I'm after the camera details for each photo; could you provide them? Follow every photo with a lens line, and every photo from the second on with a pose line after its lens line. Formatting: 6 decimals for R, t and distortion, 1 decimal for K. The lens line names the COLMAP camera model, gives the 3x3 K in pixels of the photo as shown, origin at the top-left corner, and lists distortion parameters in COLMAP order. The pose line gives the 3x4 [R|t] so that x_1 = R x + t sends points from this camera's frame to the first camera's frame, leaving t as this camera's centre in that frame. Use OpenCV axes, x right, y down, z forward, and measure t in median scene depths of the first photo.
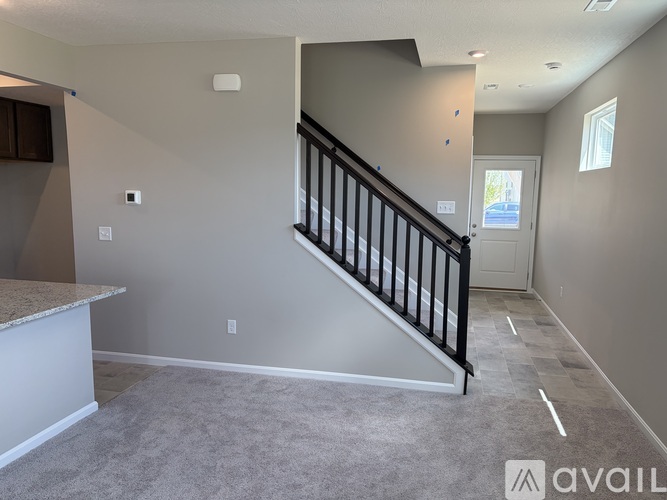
lens RADIAL K [[495.1, 0, 333.5], [0, 495.1, 250.0], [0, 0, 1]] dist [0.008298, 0.000953]
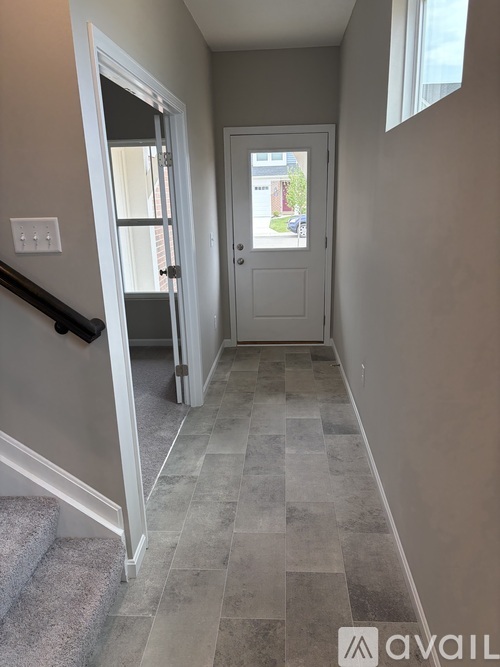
lens RADIAL K [[495.1, 0, 250.0], [0, 495.1, 333.5], [0, 0, 1]] dist [0.008298, 0.000953]
pose [[0.985279, -0.084952, 0.148355, 0.249876], [0.061387, 0.985727, 0.156759, -0.048939], [-0.159555, -0.145344, 0.976431, 0.476921]]
